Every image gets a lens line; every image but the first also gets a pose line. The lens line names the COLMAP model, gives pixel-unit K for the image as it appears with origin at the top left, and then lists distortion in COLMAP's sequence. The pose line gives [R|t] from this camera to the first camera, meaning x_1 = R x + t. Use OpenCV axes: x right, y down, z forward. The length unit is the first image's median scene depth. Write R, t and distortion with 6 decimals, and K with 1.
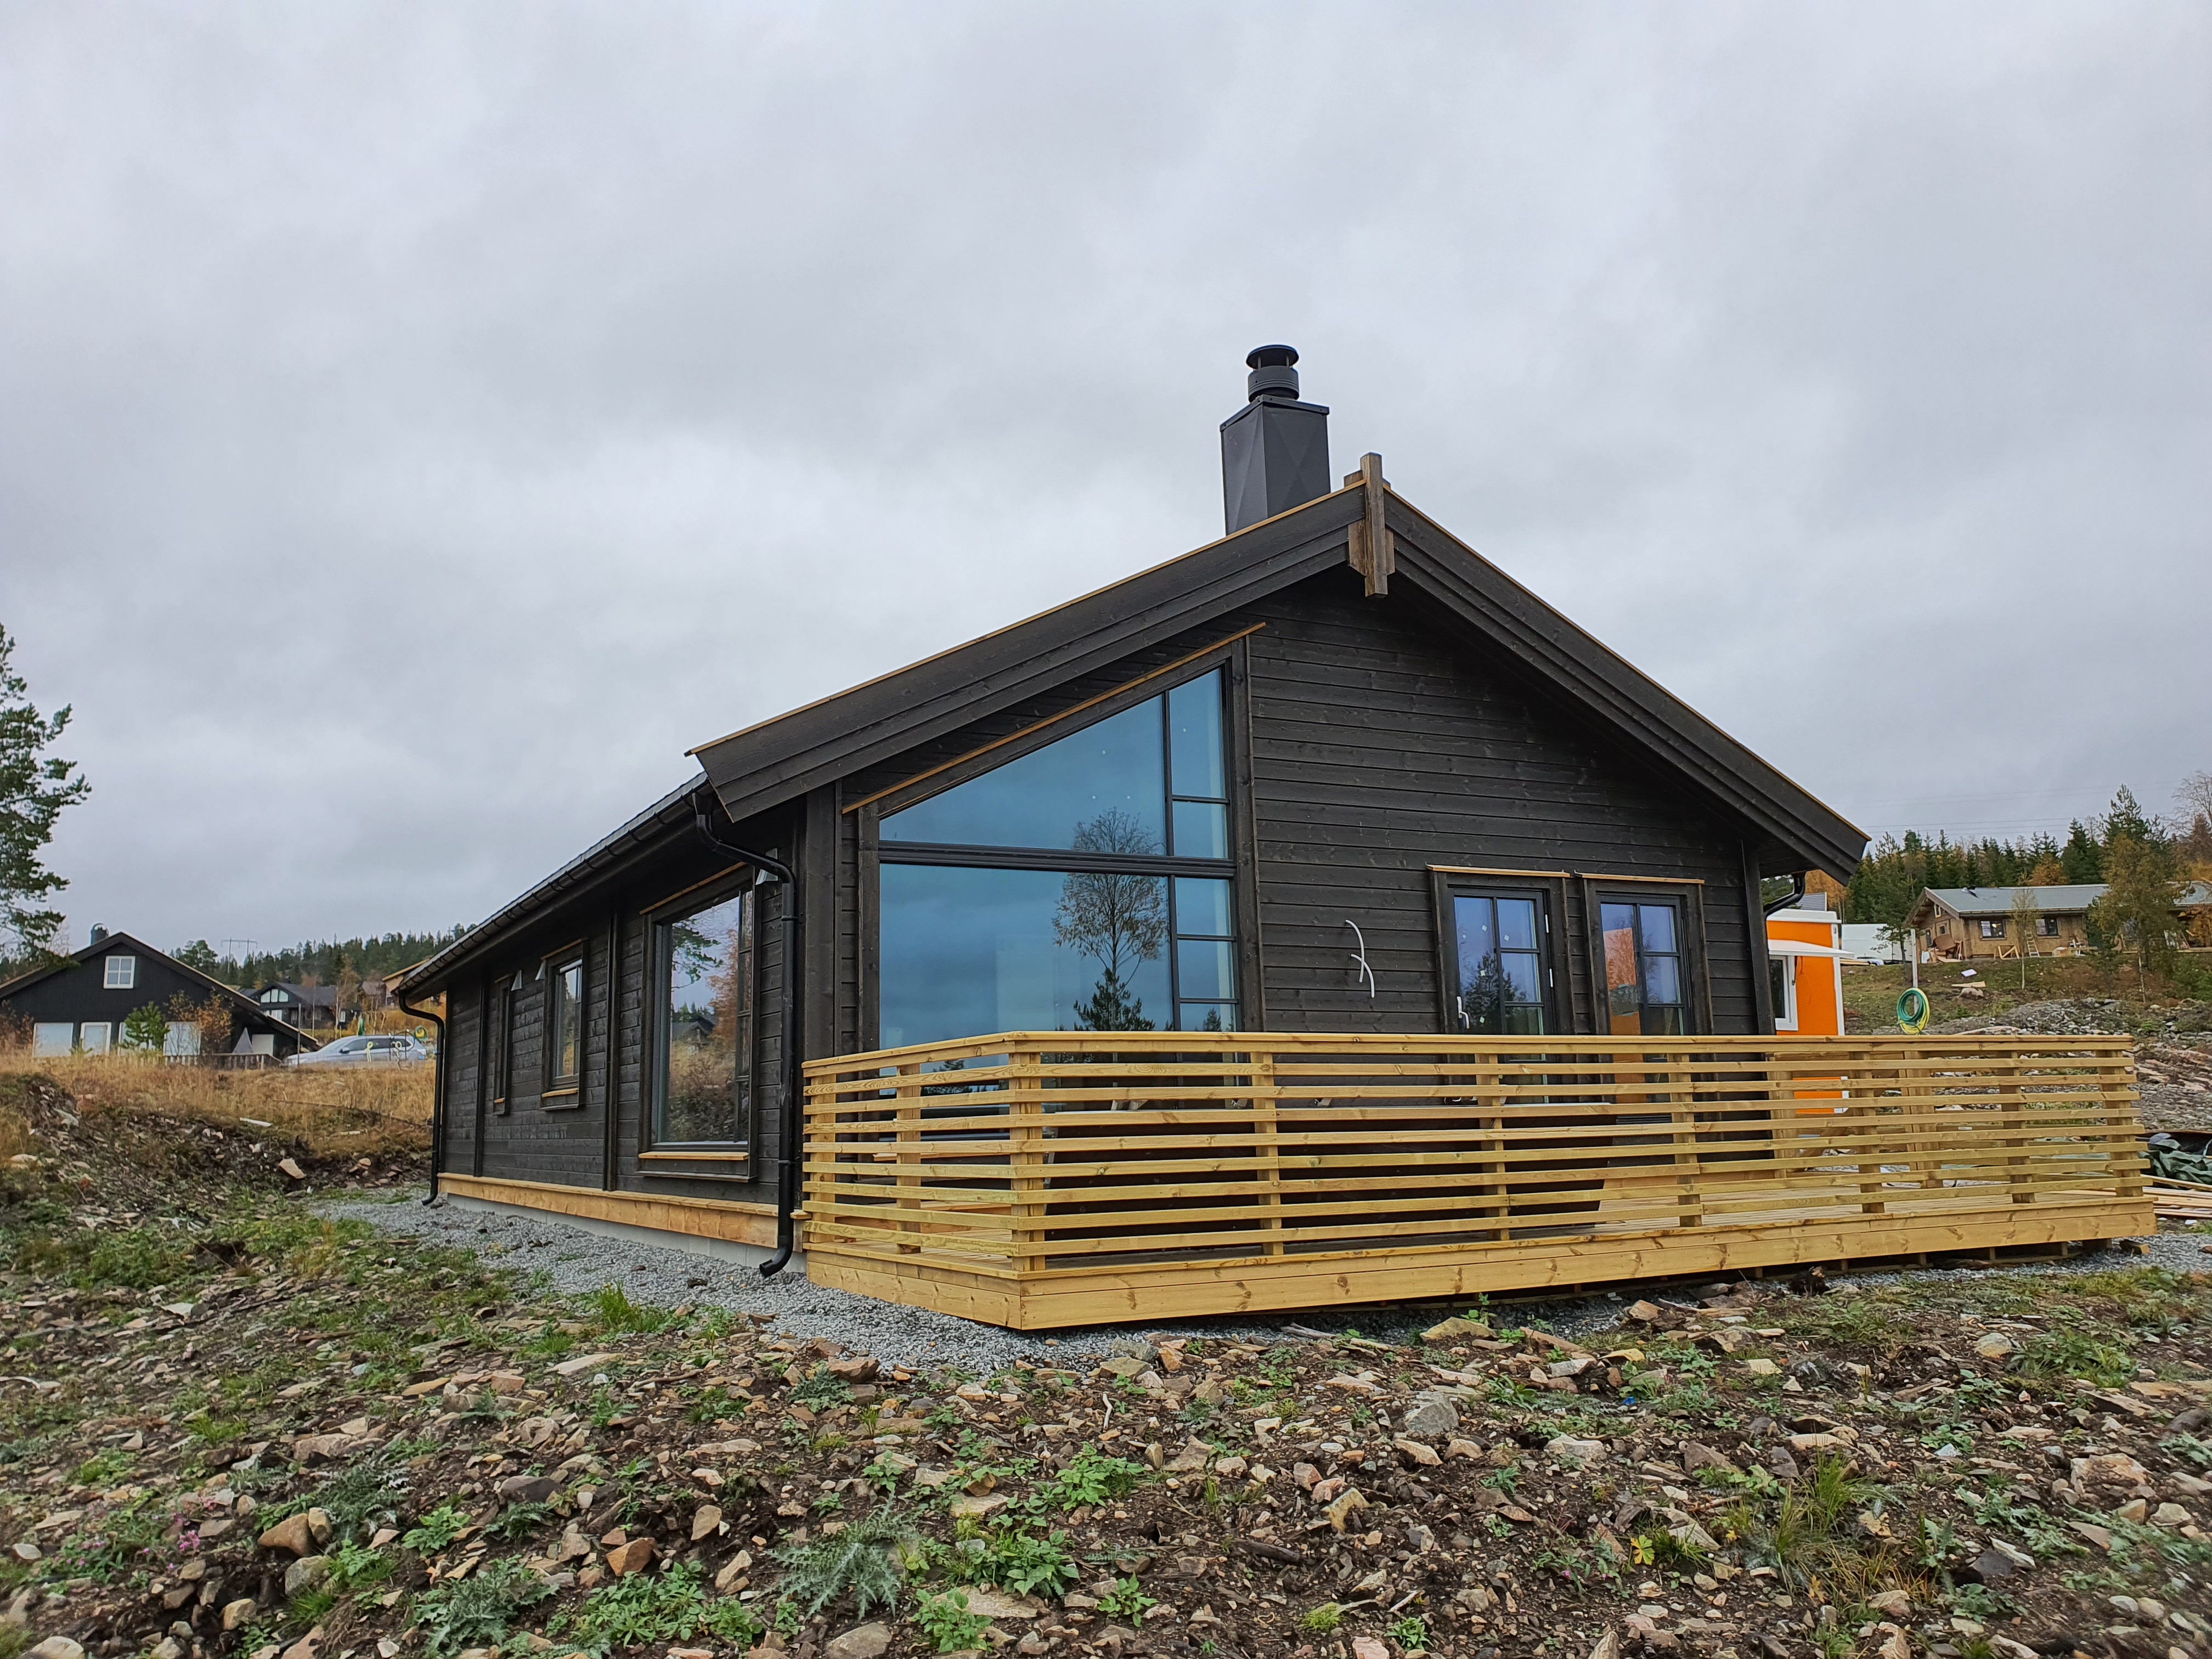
lens RADIAL K [[1709.2, 0, 1054.4], [0, 1709.2, 821.8], [0, 0, 1]] dist [-0.053947, 0.070000]
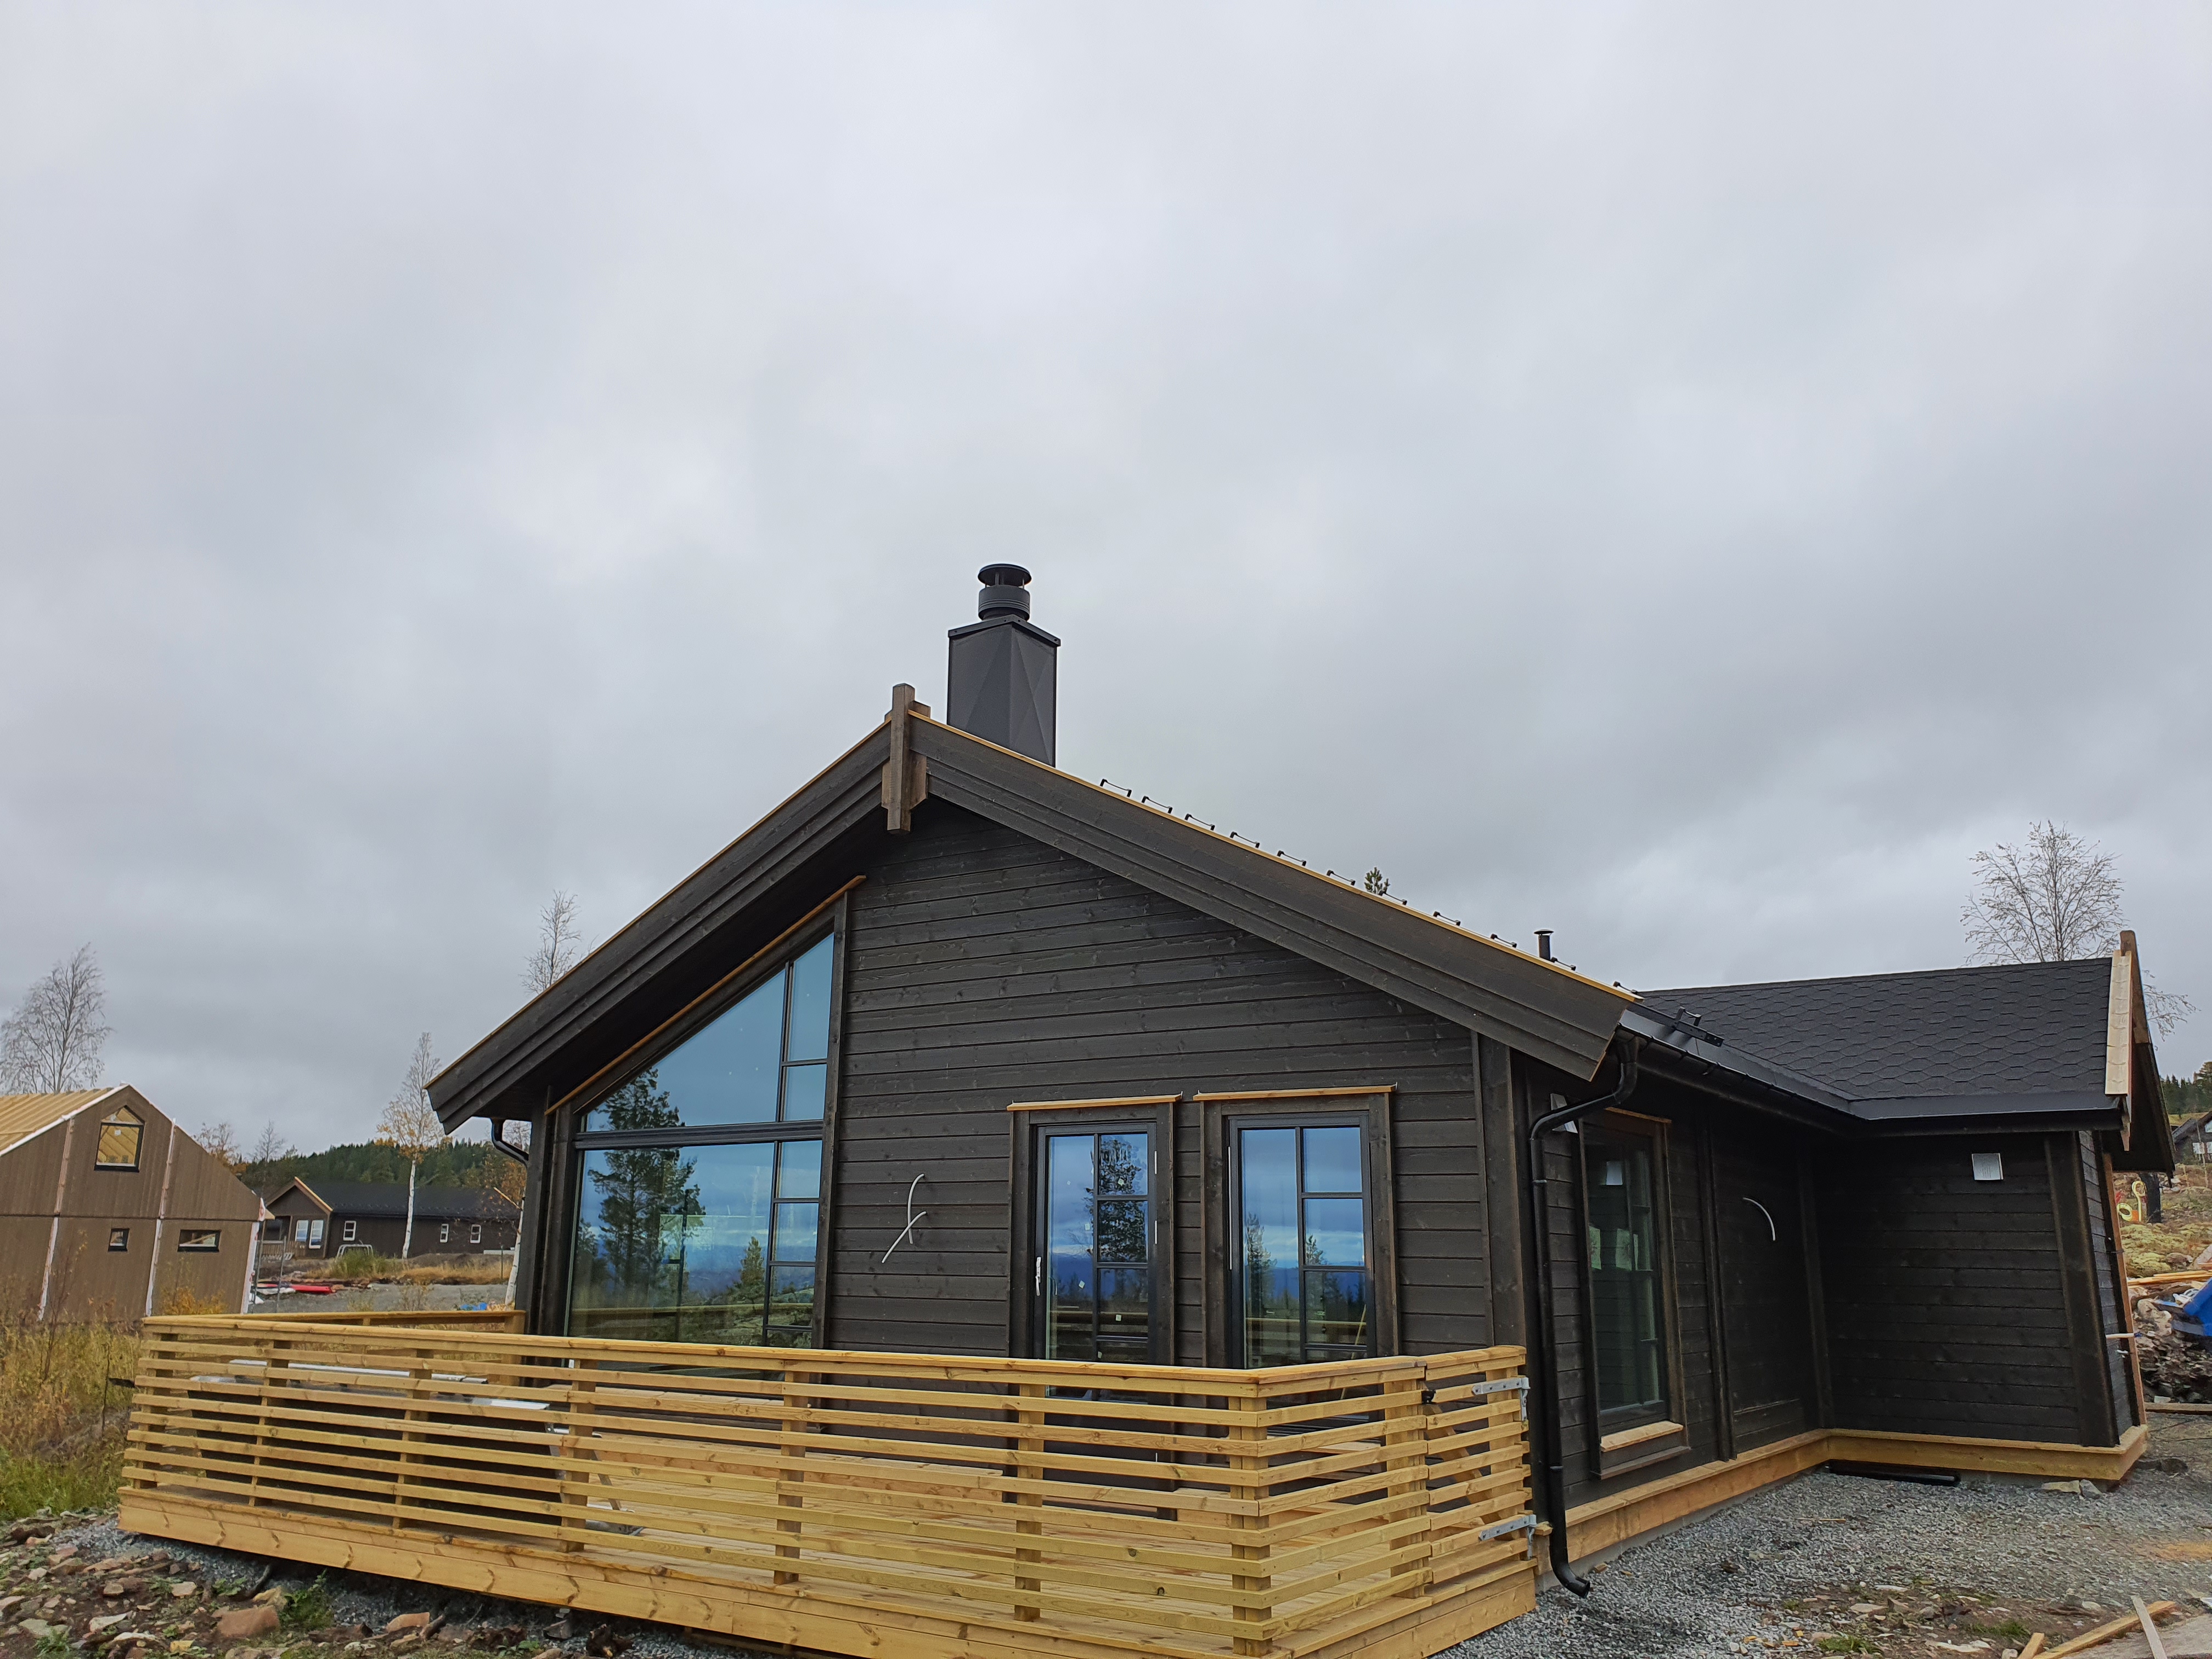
lens RADIAL K [[1700.9, 0, 1106.0], [0, 1700.9, 829.5], [0, 0, 1]] dist [0.033743, 0.000187]
pose [[0.480630, -0.187627, -0.856616, 1.317283], [0.128096, 0.981386, -0.143084, 0.023057], [0.867518, -0.040959, 0.495717, 0.766689]]
